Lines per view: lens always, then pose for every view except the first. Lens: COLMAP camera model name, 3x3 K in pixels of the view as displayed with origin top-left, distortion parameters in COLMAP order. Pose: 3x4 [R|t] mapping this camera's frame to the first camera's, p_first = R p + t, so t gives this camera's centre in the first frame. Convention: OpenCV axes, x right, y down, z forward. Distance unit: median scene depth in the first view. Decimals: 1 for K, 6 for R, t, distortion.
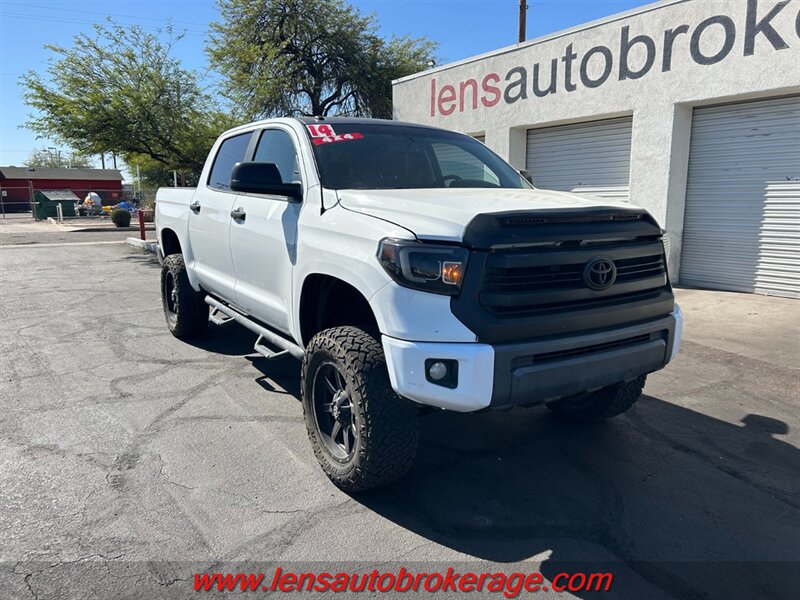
lens RADIAL K [[629.4, 0, 400.0], [0, 629.4, 313.5], [0, 0, 1]] dist [0.025138, -0.013147]
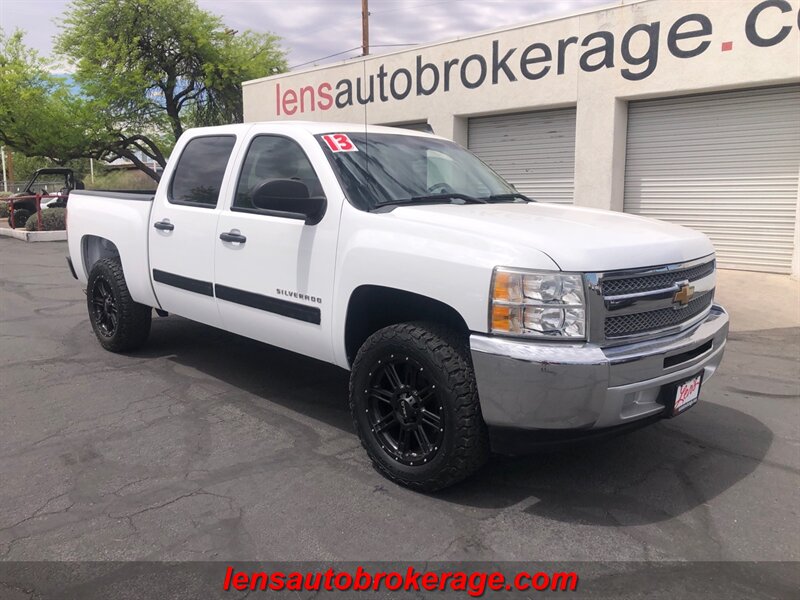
lens RADIAL K [[674.1, 0, 407.5], [0, 674.1, 299.1], [0, 0, 1]] dist [0.033805, -0.011287]
pose [[0.977858, -0.020575, 0.208257, 0.022865], [0.027067, 0.999231, -0.028368, 0.085969], [-0.207513, 0.033376, 0.977663, -0.324806]]
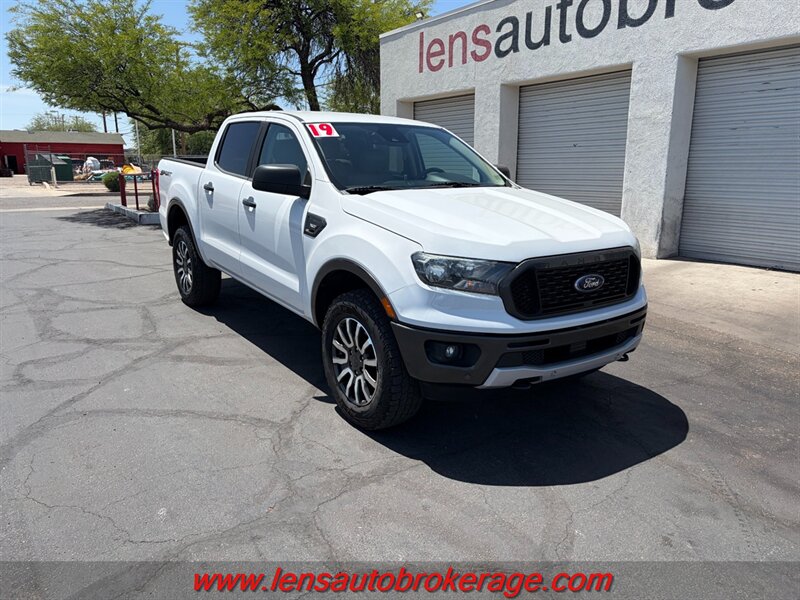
lens RADIAL K [[629.4, 0, 395.3], [0, 629.4, 306.3], [0, 0, 1]] dist [0.025138, -0.013147]
pose [[0.999747, 0.007469, -0.021231, 0.046116], [-0.006592, 0.999134, 0.041073, -0.007539], [0.021520, -0.040923, 0.998931, 0.066576]]
